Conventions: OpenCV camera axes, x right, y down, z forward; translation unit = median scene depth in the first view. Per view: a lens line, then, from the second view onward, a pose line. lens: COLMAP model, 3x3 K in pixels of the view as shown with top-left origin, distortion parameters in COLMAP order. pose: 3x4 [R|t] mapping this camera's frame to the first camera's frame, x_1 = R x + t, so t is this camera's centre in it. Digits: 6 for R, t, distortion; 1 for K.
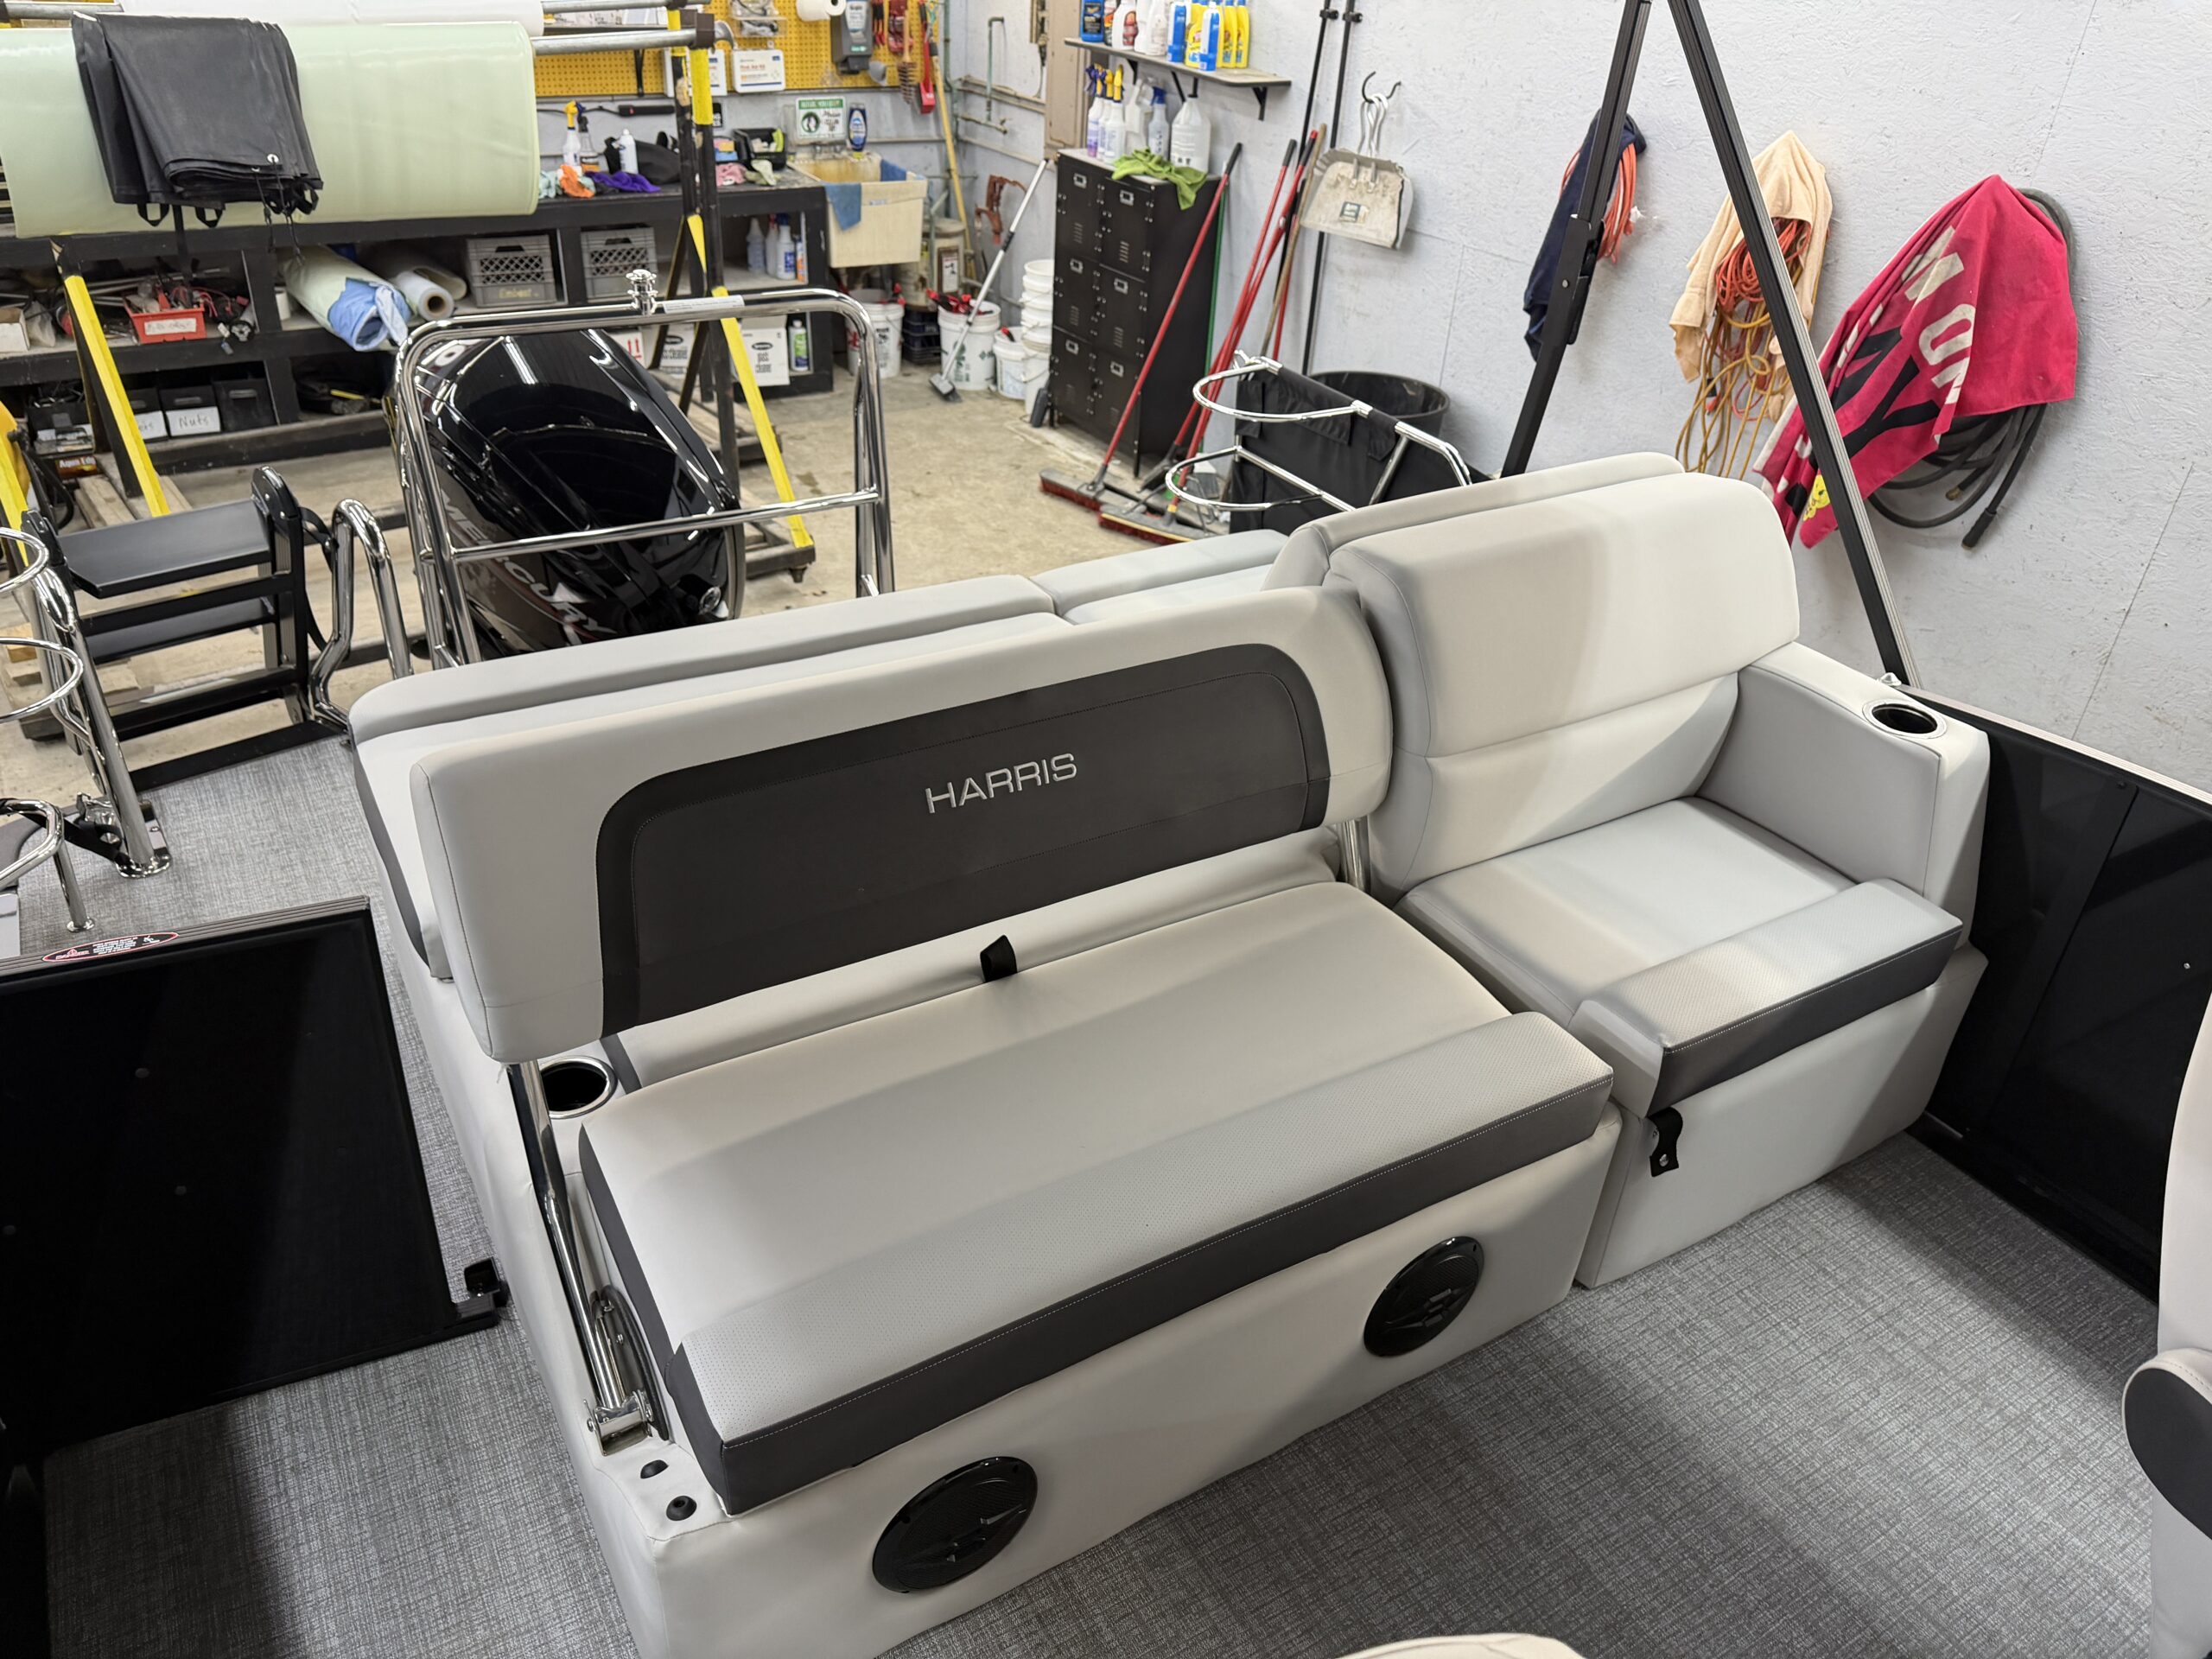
lens RADIAL K [[1561.3, 0, 1089.2], [0, 1561.3, 820.0], [0, 0, 1]] dist [0.021036, -0.026304]
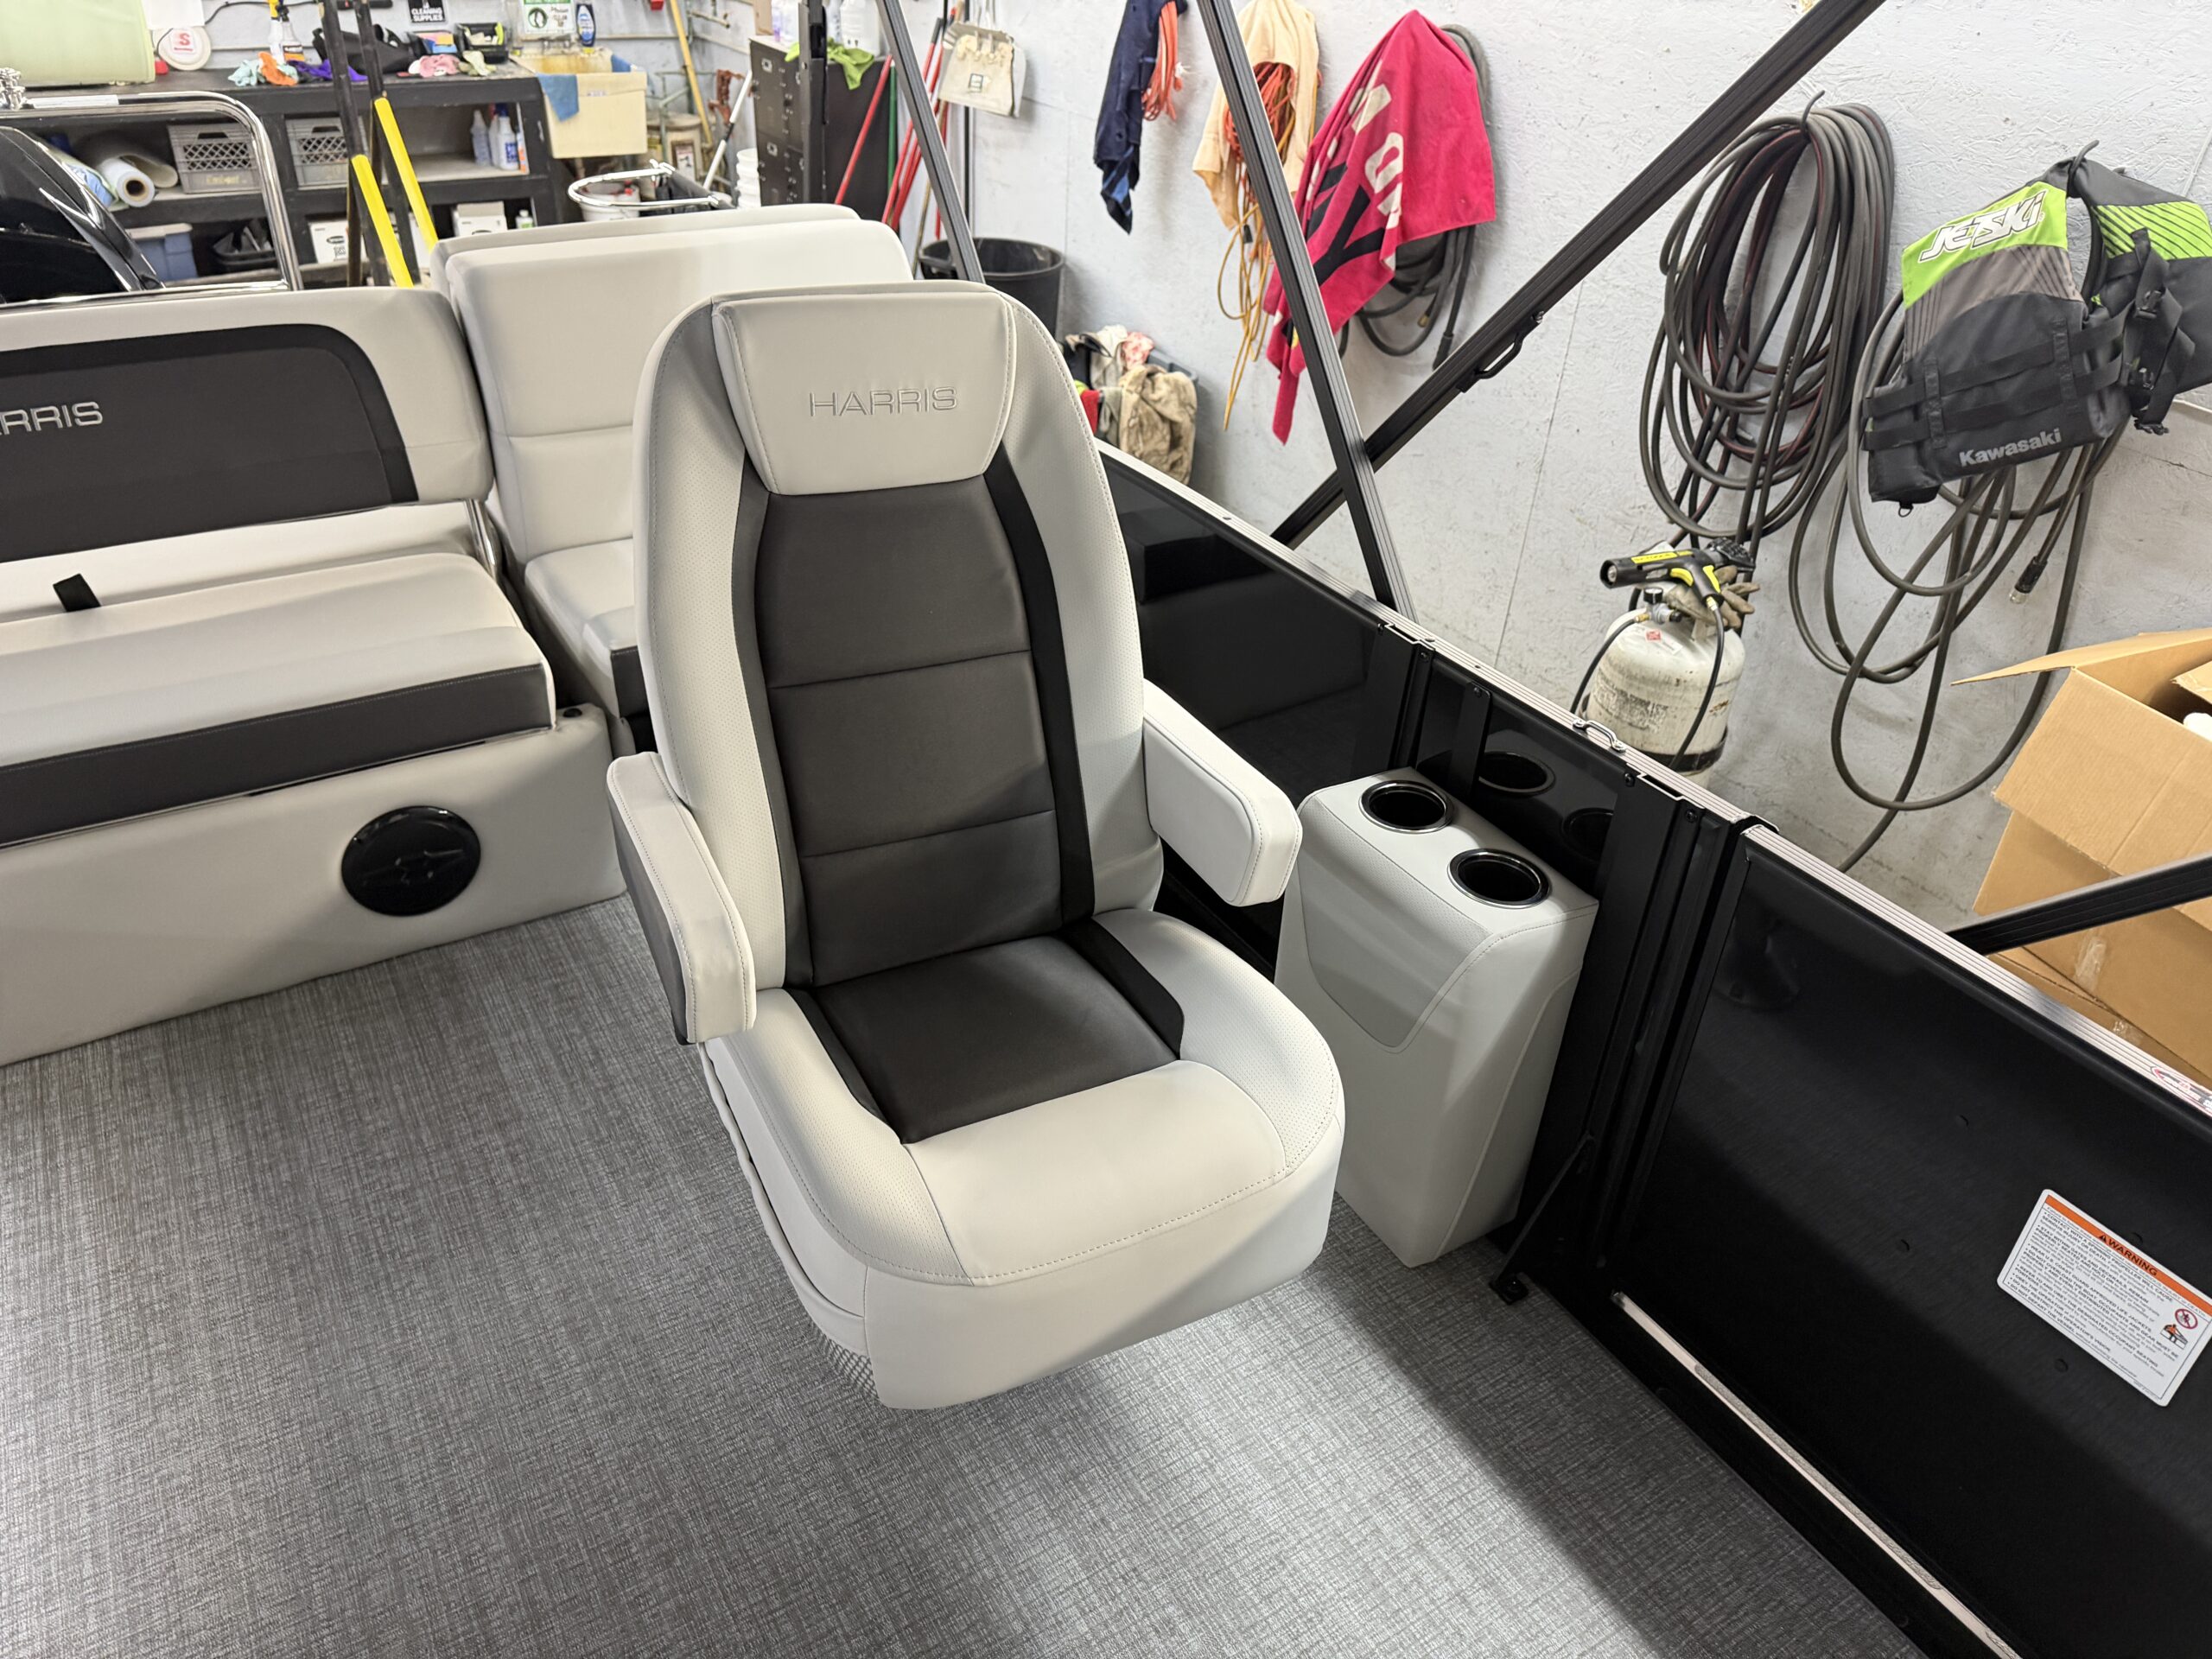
lens RADIAL K [[1561.3, 0, 1099.5], [0, 1561.3, 833.2], [0, 0, 1]] dist [0.021036, -0.026304]
pose [[0.999932, -0.009748, 0.006477, 0.224488], [0.009540, 0.999461, 0.031410, 0.076907], [-0.006780, -0.031346, 0.999486, -0.061384]]
